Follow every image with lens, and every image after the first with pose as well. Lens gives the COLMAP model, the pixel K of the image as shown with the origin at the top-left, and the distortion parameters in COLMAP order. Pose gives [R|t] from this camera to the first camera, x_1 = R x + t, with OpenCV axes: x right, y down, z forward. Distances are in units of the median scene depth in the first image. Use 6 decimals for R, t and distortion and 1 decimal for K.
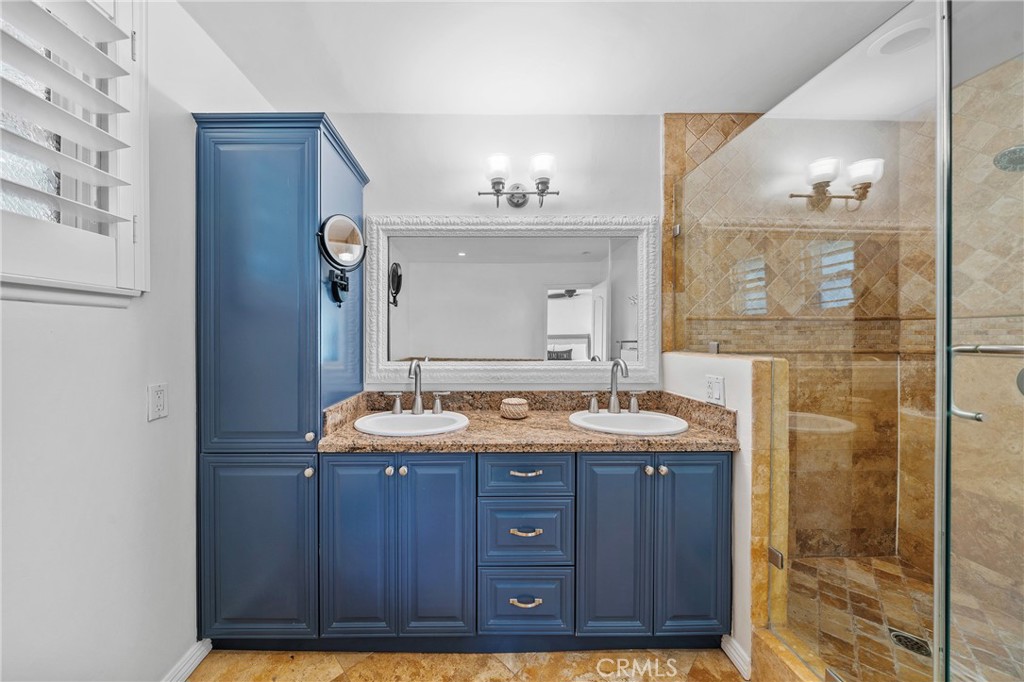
lens RADIAL K [[415.9, 0, 511.6], [0, 415.9, 335.8], [0, 0, 1]] dist [-0.006634, -0.000177]
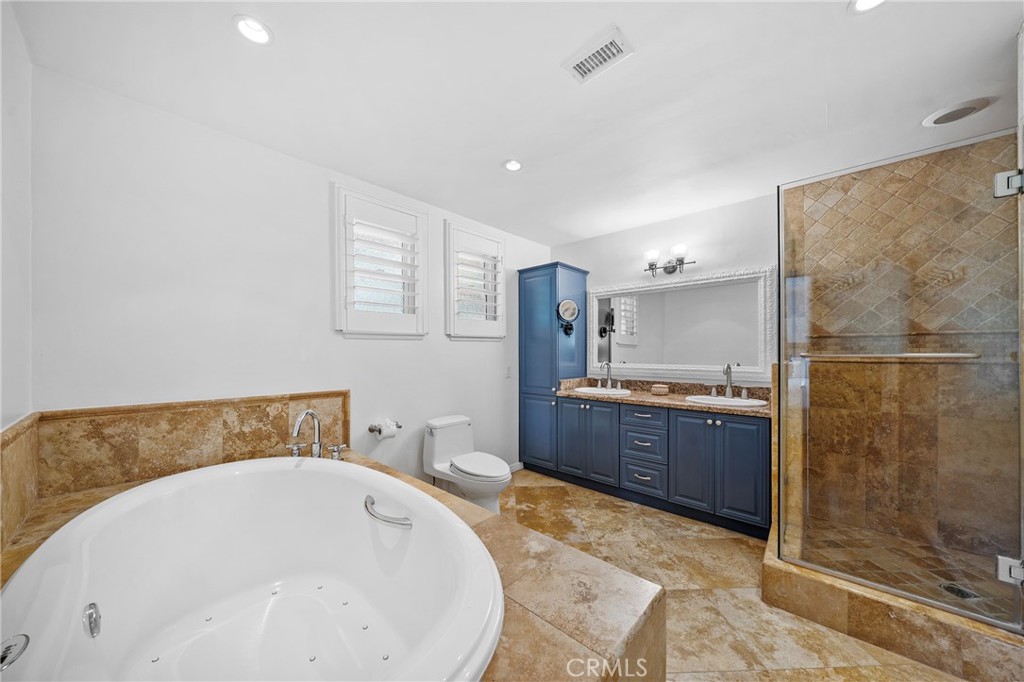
lens RADIAL K [[347.3, 0, 513.1], [0, 347.3, 342.8], [0, 0, 1]] dist [-0.006166, 0.000013]
pose [[0.764185, -0.016516, -0.644785, 0.593283], [0.002212, 0.999733, -0.022987, 0.004544], [0.644993, 0.016140, 0.764018, -0.670530]]
